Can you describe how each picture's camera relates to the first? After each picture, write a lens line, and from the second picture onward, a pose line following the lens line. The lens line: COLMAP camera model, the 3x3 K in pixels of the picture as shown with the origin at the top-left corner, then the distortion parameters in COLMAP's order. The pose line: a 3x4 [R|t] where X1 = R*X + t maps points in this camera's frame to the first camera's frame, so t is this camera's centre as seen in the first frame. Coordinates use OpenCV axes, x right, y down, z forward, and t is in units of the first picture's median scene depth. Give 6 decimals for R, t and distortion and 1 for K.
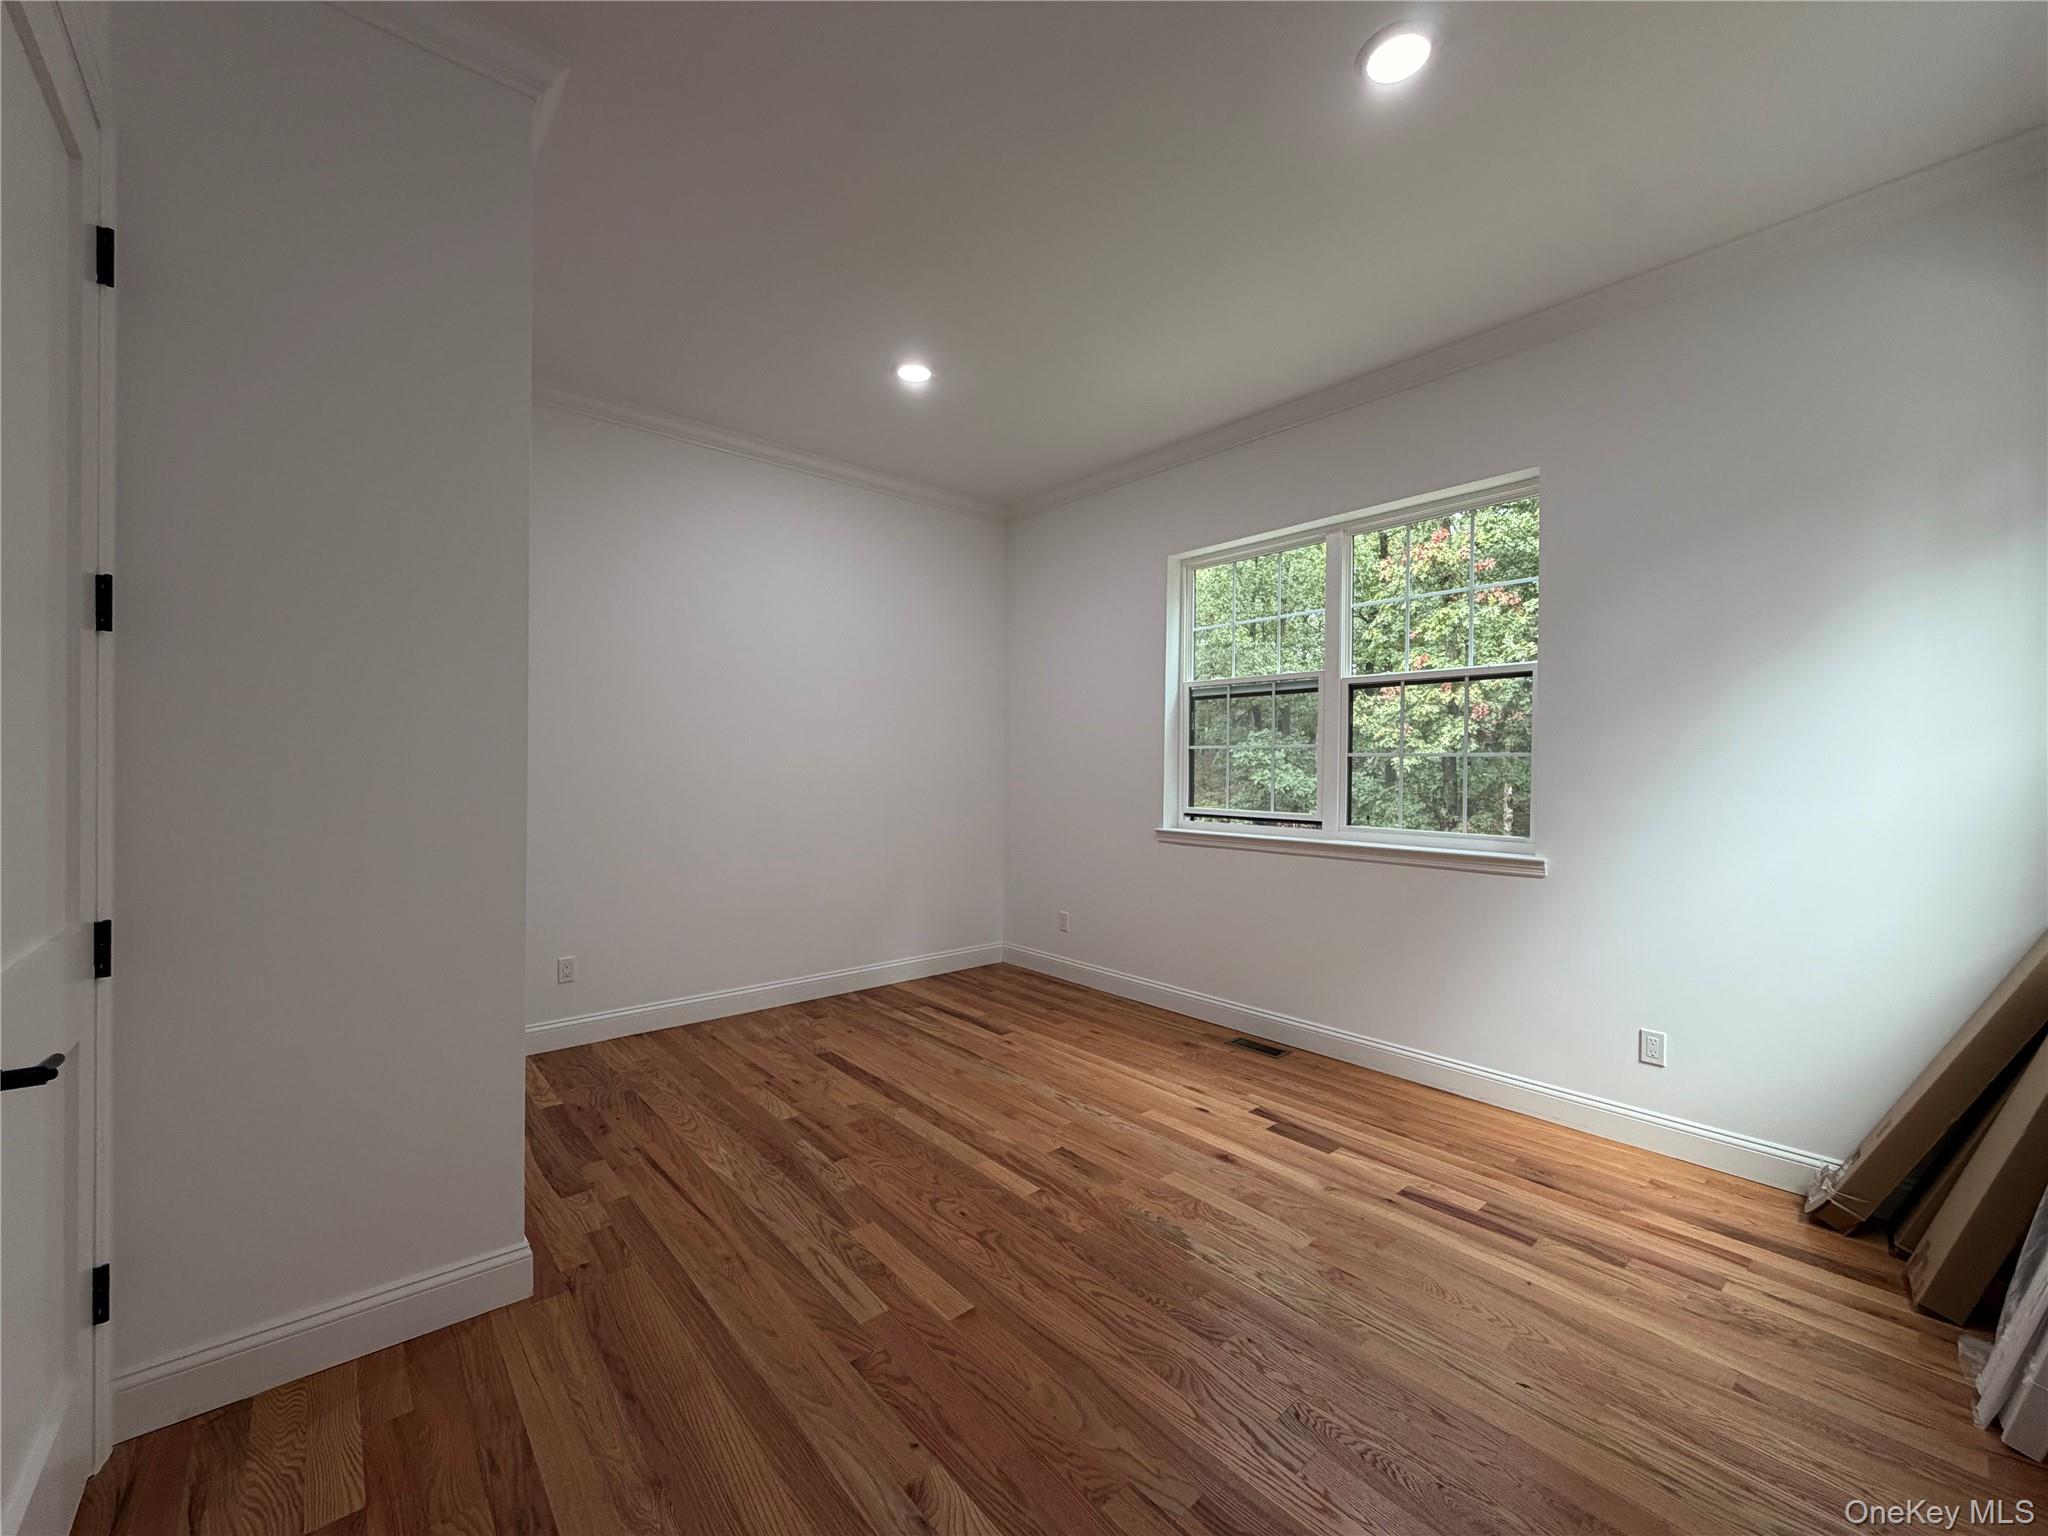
lens RADIAL K [[817.0, 0, 1017.2], [0, 817.0, 769.5], [0, 0, 1]] dist [0.000167, 0.000112]
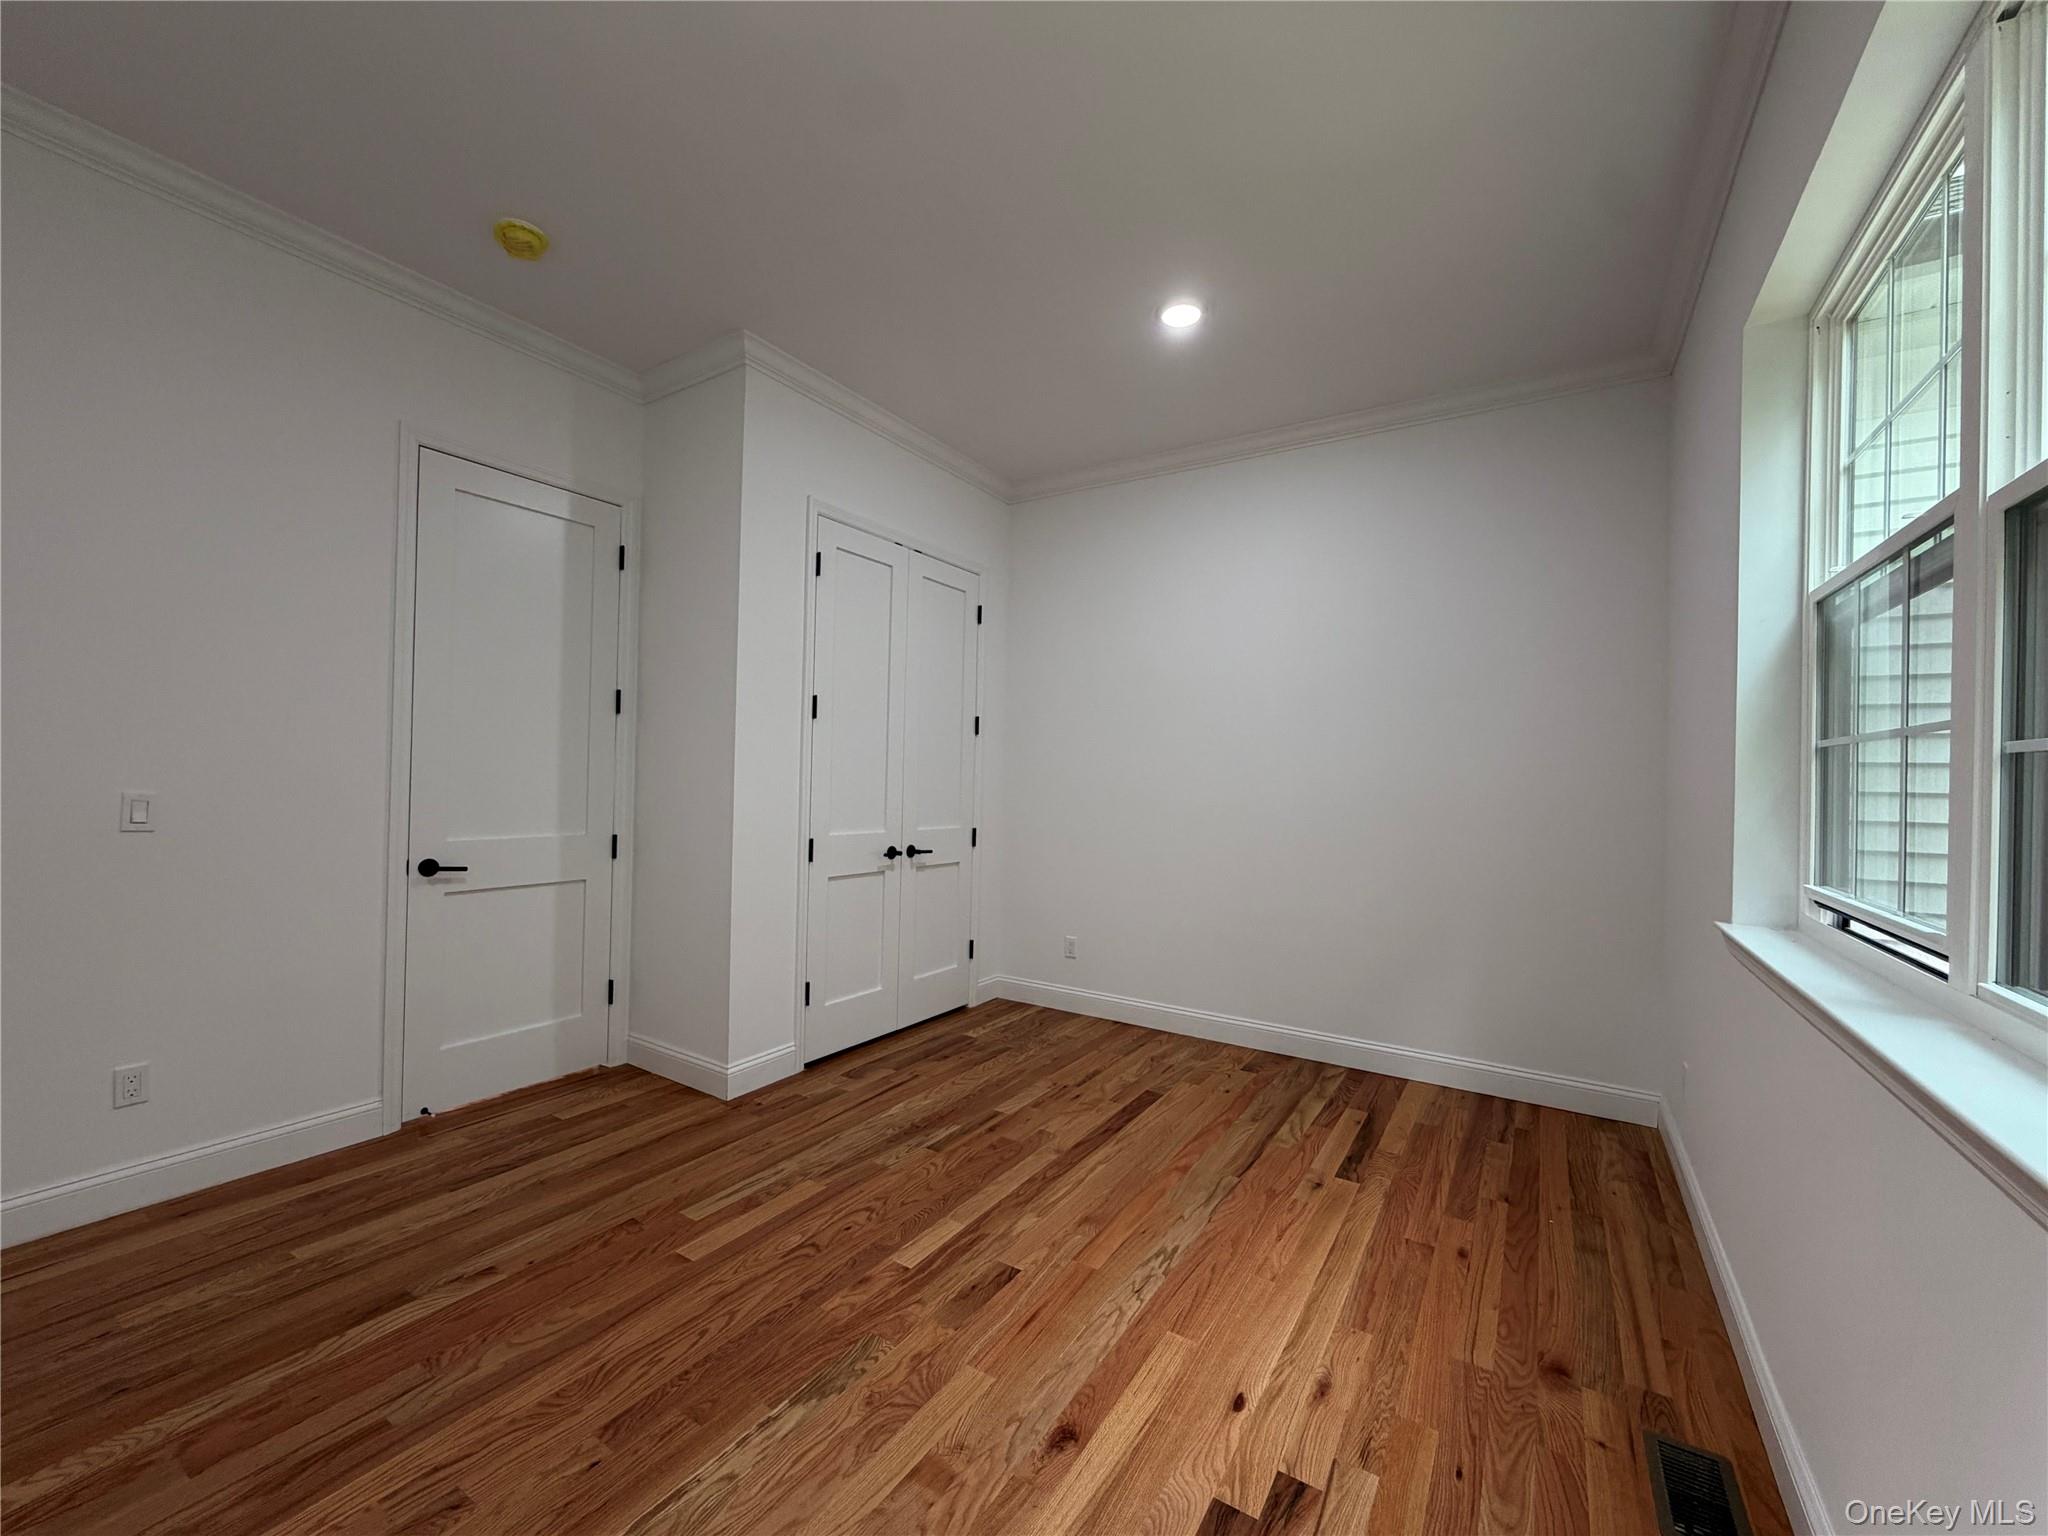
lens RADIAL K [[817.0, 0, 1017.2], [0, 817.0, 769.5], [0, 0, 1]] dist [0.000167, 0.000112]
pose [[0.280984, -0.010857, -0.959651, 0.684213], [-0.023301, 0.999564, -0.018131, 0.005911], [0.959429, 0.027455, 0.280609, 0.662719]]
